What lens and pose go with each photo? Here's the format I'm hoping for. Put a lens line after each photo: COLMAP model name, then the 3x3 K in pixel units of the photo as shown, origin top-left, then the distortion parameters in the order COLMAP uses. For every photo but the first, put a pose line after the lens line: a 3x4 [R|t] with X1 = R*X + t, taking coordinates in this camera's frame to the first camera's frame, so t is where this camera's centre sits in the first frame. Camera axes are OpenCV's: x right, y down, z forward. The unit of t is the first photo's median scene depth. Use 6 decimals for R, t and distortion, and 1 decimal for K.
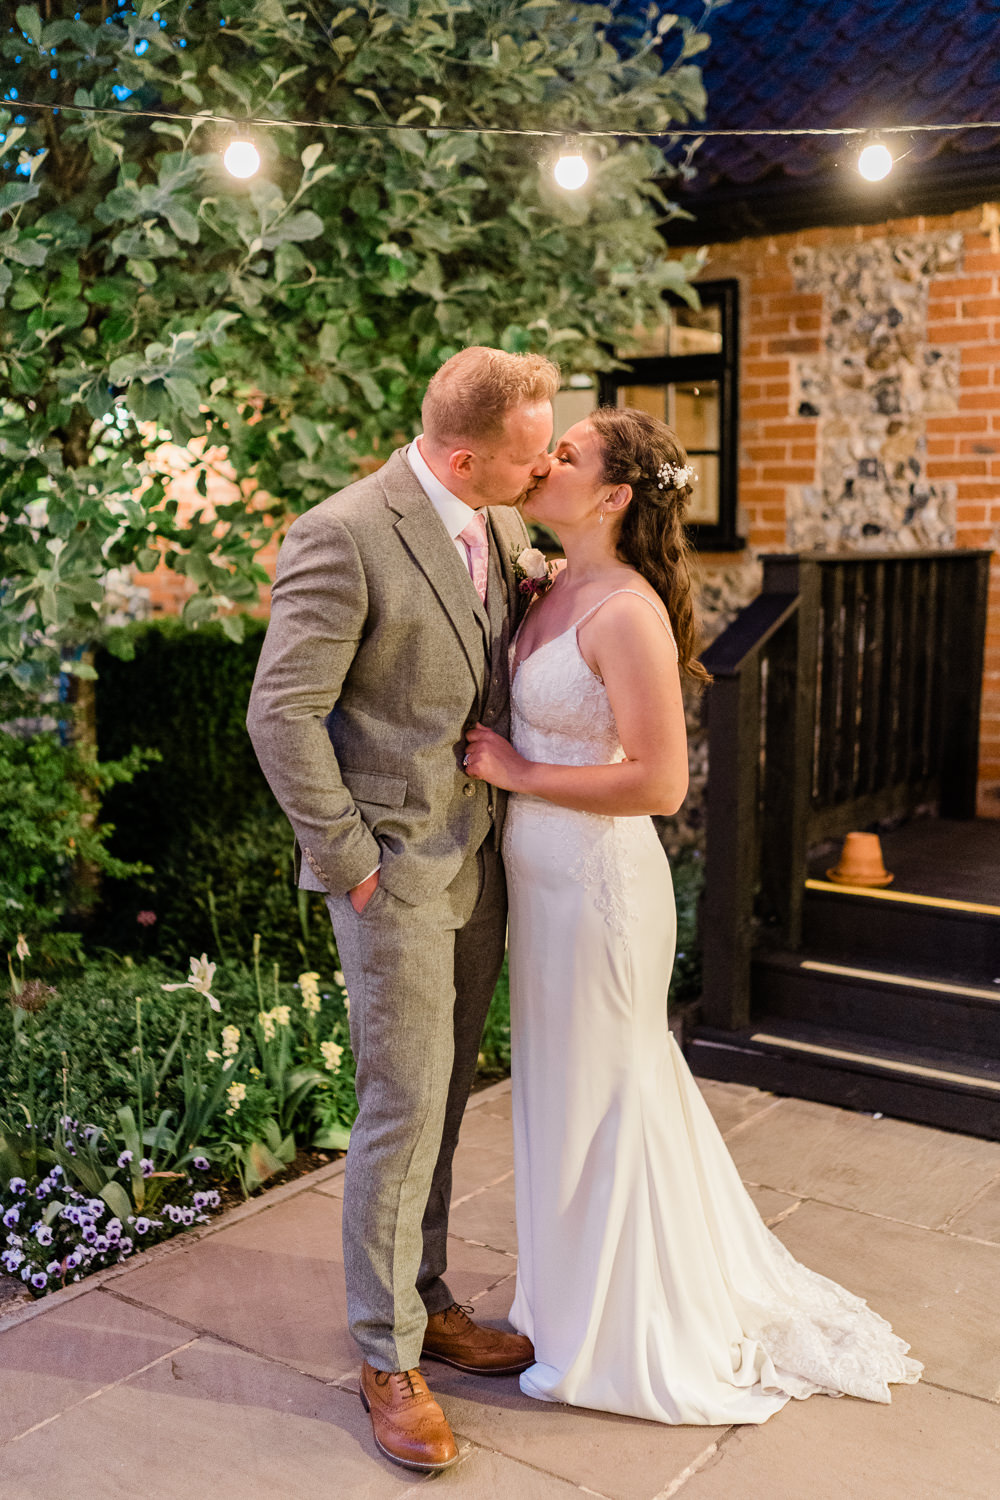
lens RADIAL K [[1547.1, 0, 500.0], [0, 1547.1, 750.0], [0, 0, 1]] dist [-0.002064, 0.007215]
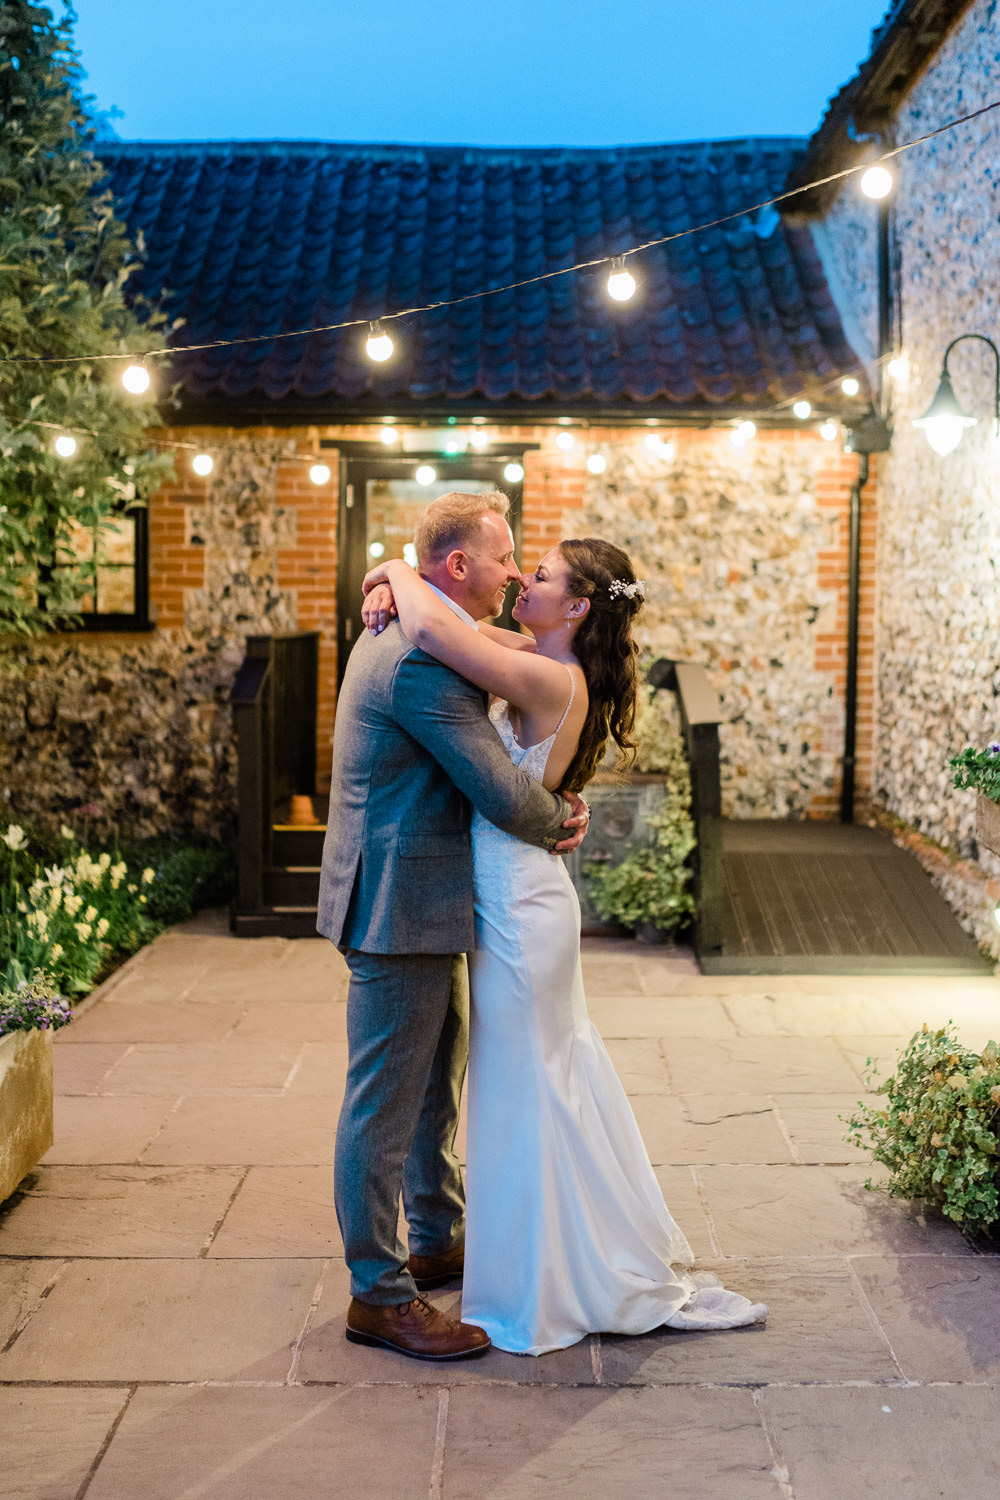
lens RADIAL K [[1547.1, 0, 500.0], [0, 1547.1, 750.0], [0, 0, 1]] dist [-0.002064, 0.007215]
pose [[0.815698, -0.043205, 0.576863, -0.465714], [0.071820, 0.997055, -0.026880, 0.053023], [-0.574003, 0.063356, 0.816399, -0.430390]]
